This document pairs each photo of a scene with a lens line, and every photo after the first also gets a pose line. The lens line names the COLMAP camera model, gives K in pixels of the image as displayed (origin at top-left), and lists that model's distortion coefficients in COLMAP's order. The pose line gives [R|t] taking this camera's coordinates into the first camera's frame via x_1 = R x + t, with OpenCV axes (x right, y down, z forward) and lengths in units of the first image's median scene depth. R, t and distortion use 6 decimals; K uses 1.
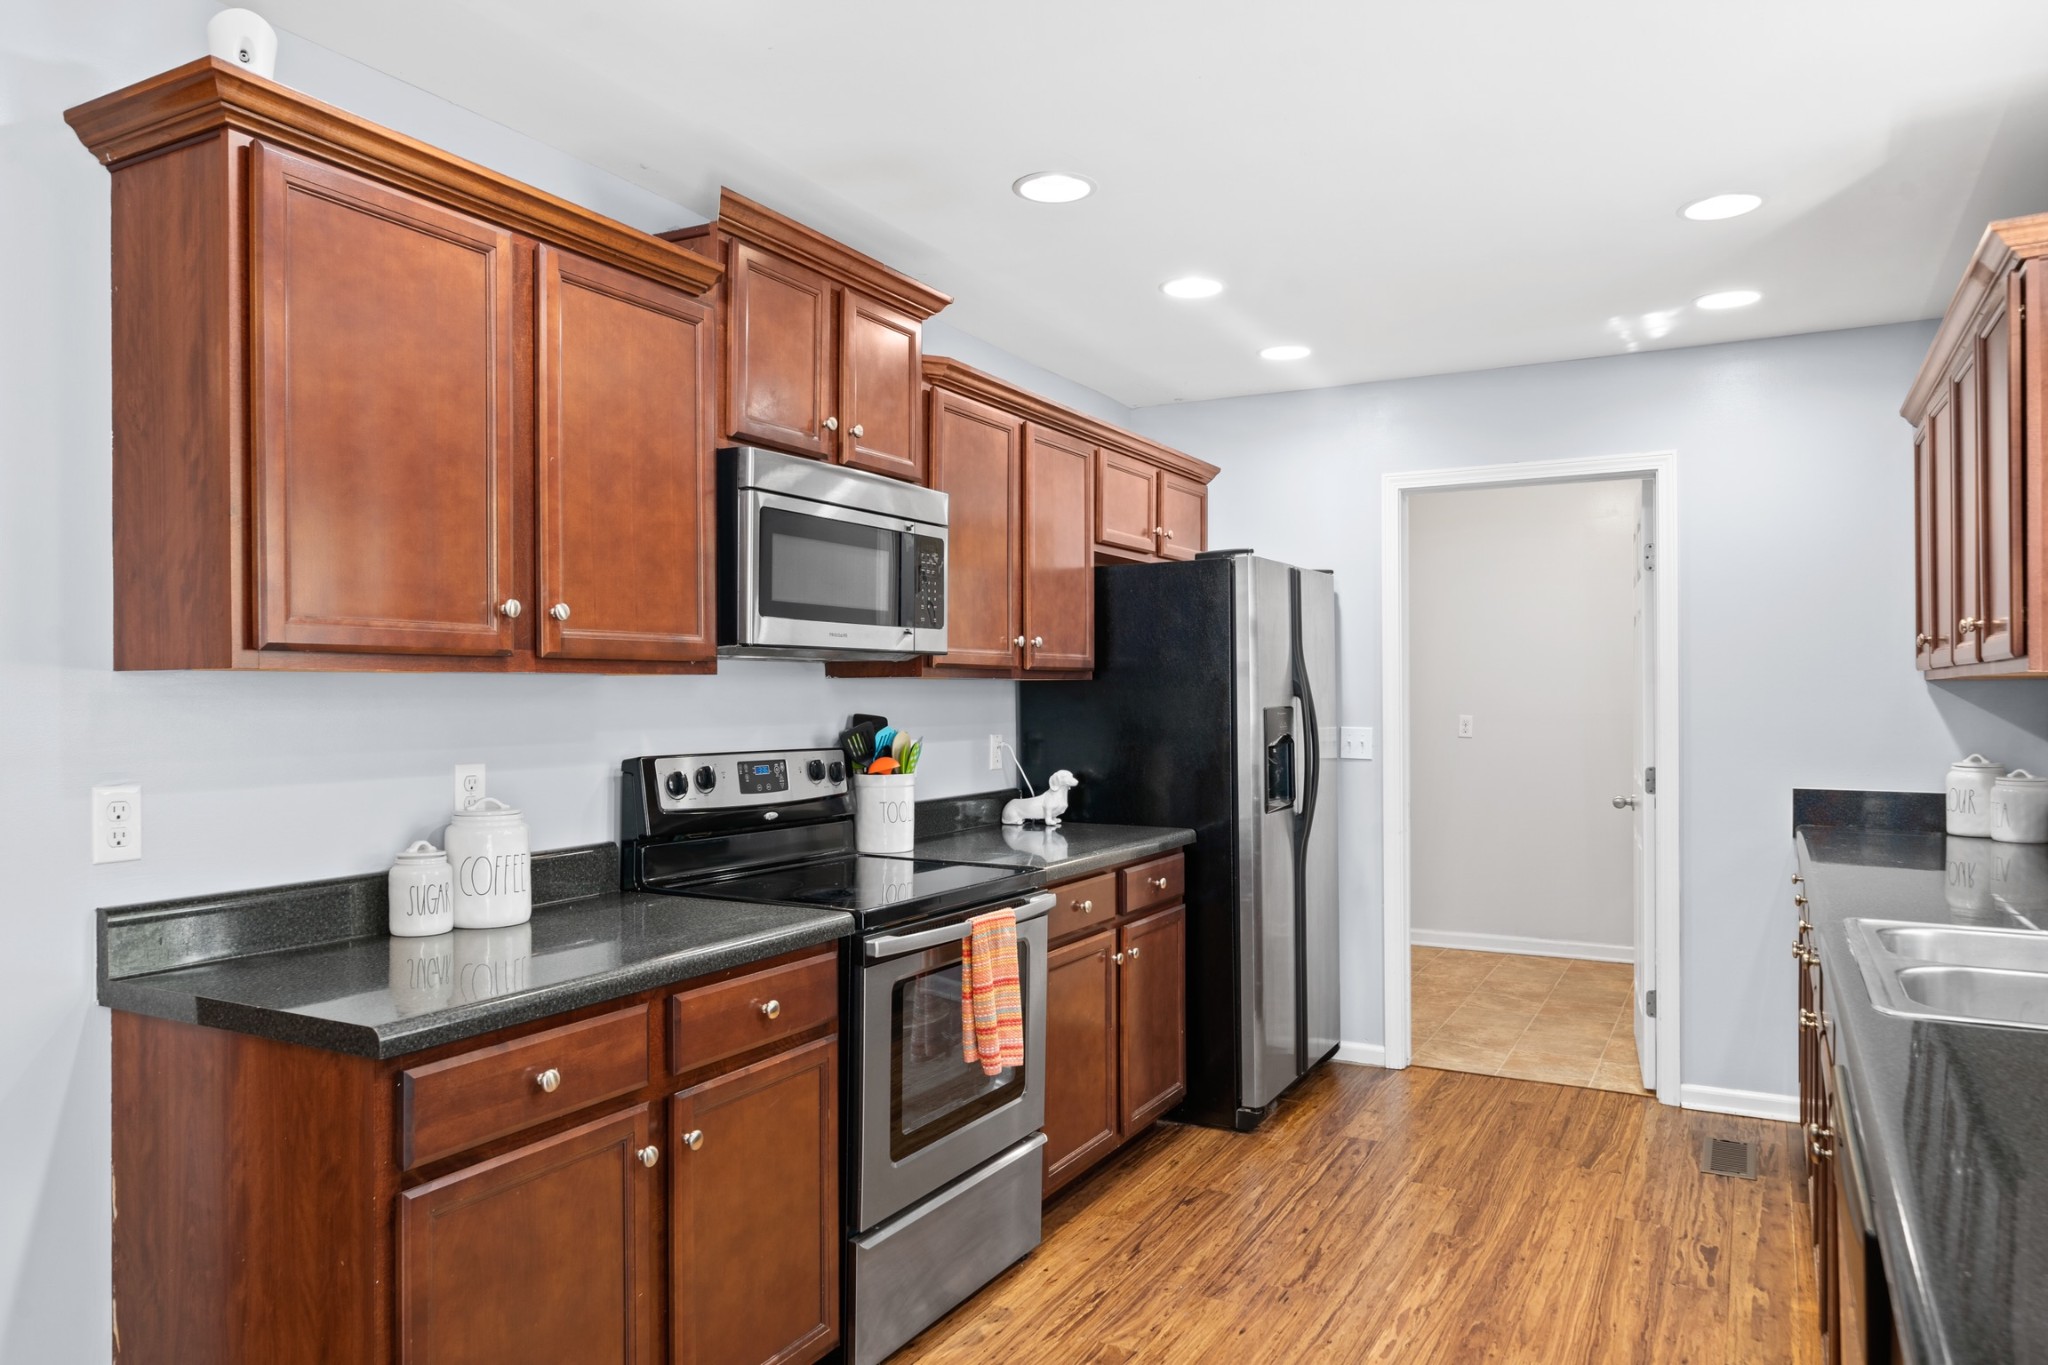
lens RADIAL K [[1342.6, 0, 994.0], [0, 1342.6, 692.1], [0, 0, 1]] dist [-0.001007, -0.005415]
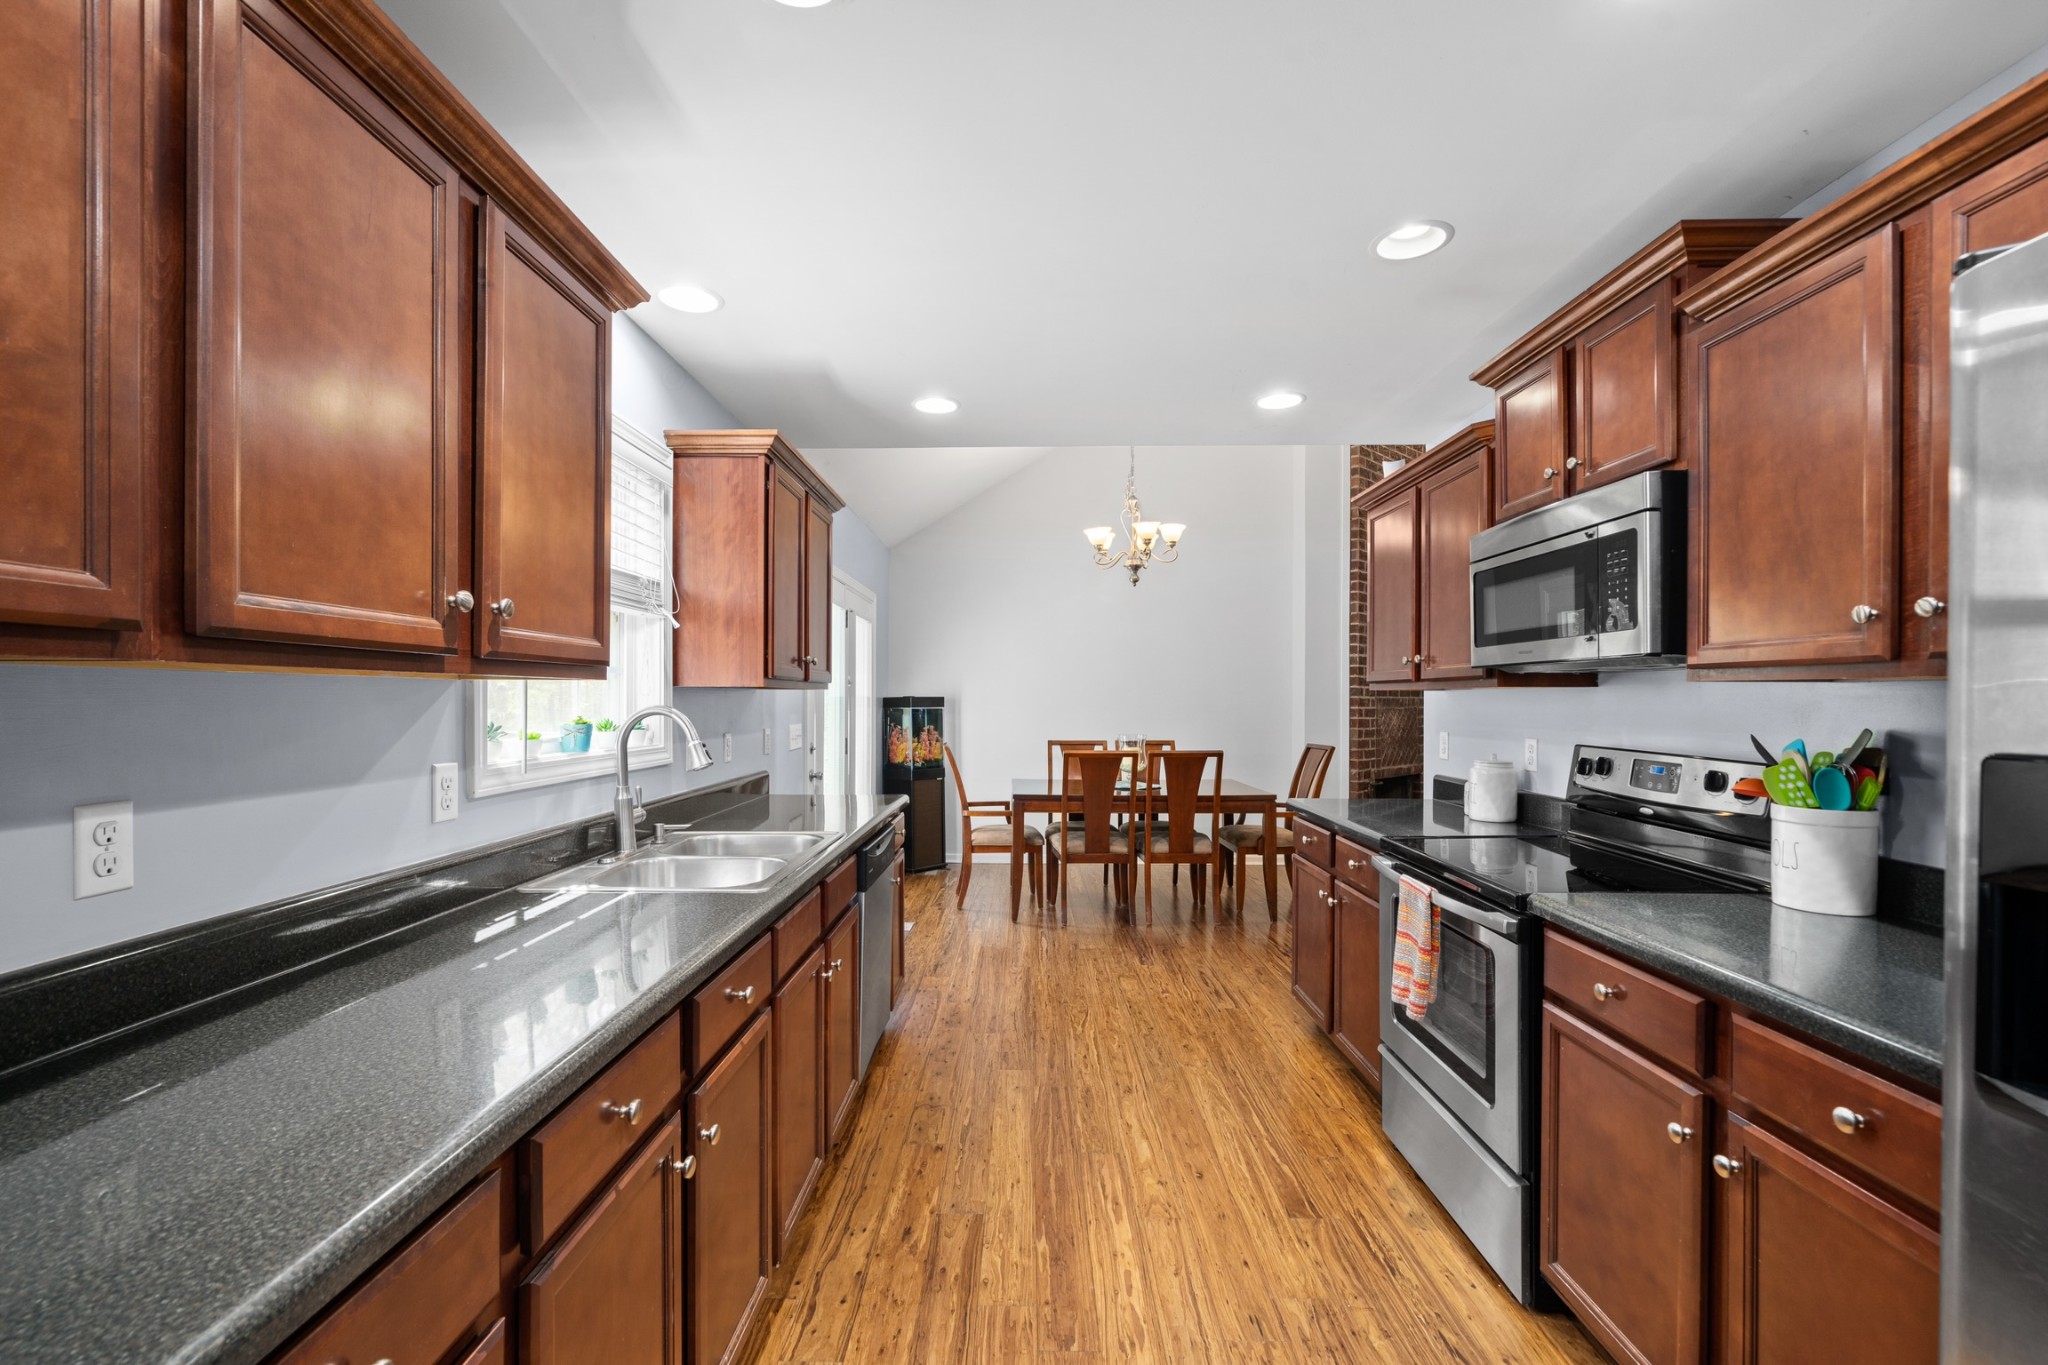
lens RADIAL K [[959.9, 0, 1008.8], [0, 959.9, 688.1], [0, 0, 1]] dist [0.003495, 0.001088]
pose [[-0.878666, -0.004433, -0.477416, 0.632028], [-0.003210, 0.999989, -0.003378, -0.003776], [0.477426, -0.001436, -0.878671, 1.363457]]
